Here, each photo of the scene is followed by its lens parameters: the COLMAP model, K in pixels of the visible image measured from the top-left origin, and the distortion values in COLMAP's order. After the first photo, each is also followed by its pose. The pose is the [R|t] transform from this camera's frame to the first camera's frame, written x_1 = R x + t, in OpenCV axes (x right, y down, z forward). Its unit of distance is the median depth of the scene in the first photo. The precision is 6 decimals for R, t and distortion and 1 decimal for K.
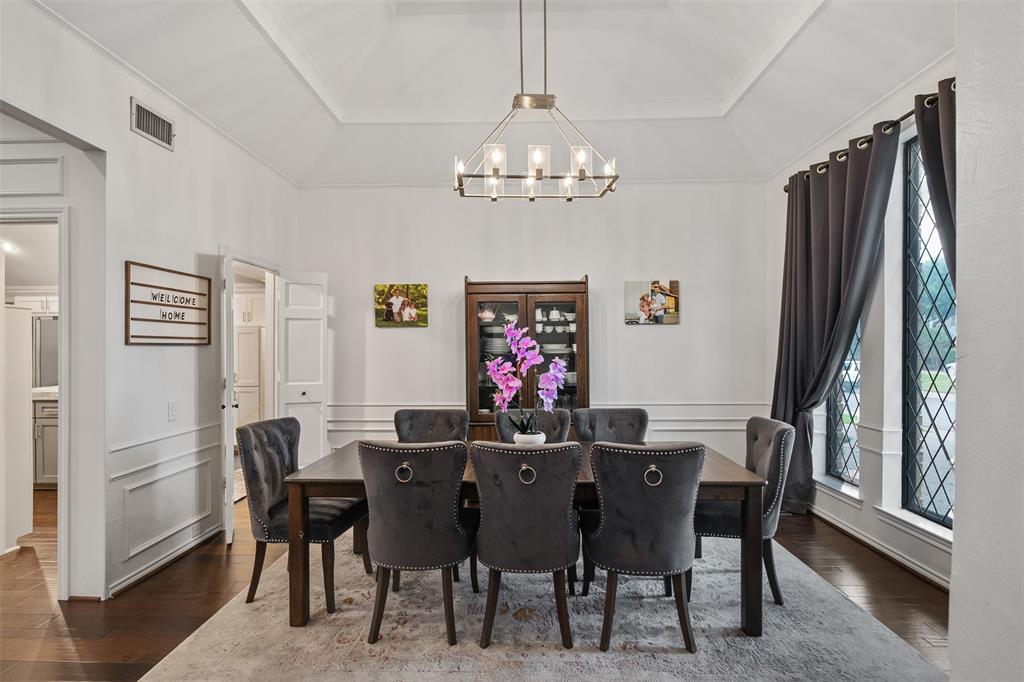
lens RADIAL K [[515.0, 0, 535.6], [0, 515.0, 342.4], [0, 0, 1]] dist [-0.003189, 0.000034]
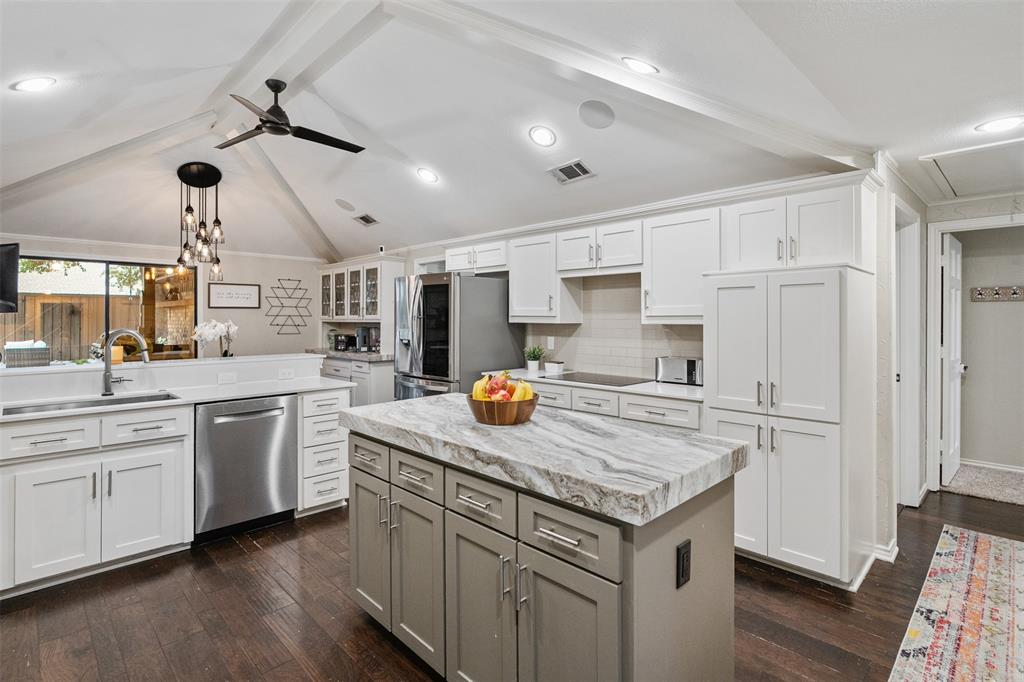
lens RADIAL K [[493.7, 0, 511.8], [0, 493.7, 320.9], [0, 0, 1]] dist [0.002905, -0.003568]
pose [[0.716278, 0.010512, -0.697735, -1.175433], [-0.000101, 0.999888, 0.014961, 0.011836], [0.697815, -0.010646, 0.716199, 1.479015]]
